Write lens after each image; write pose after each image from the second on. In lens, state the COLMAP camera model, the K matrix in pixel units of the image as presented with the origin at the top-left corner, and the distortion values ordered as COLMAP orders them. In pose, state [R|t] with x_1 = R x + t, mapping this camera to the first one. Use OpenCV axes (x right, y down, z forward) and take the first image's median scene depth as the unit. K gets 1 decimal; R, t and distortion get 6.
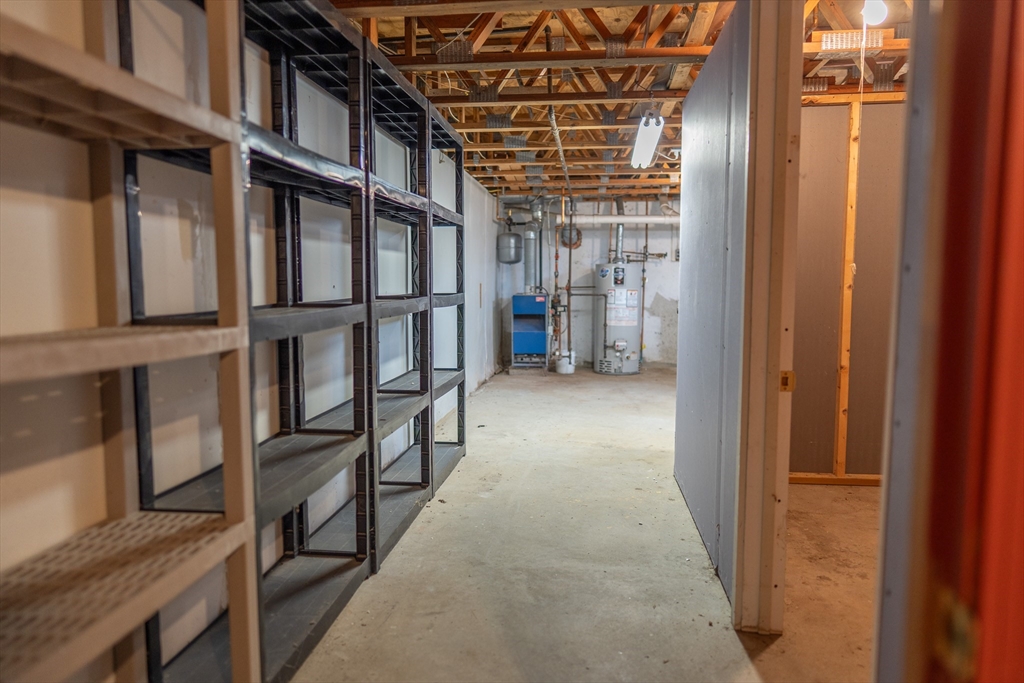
lens RADIAL K [[678.6, 0, 515.6], [0, 678.6, 339.0], [0, 0, 1]] dist [-0.003059, 0.003782]
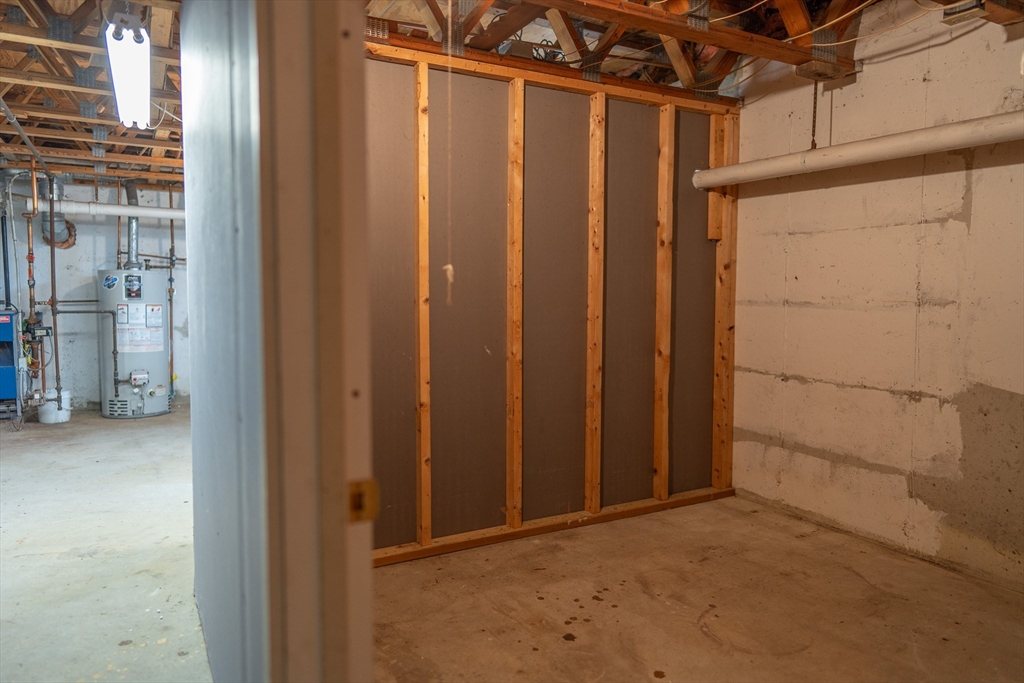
lens RADIAL K [[678.6, 0, 515.6], [0, 678.6, 339.0], [0, 0, 1]] dist [-0.003059, 0.003782]
pose [[0.812256, -0.036257, 0.582174, 0.056919], [0.047211, 0.998878, -0.003660, -0.011858], [-0.581388, 0.030458, 0.813056, 0.144703]]
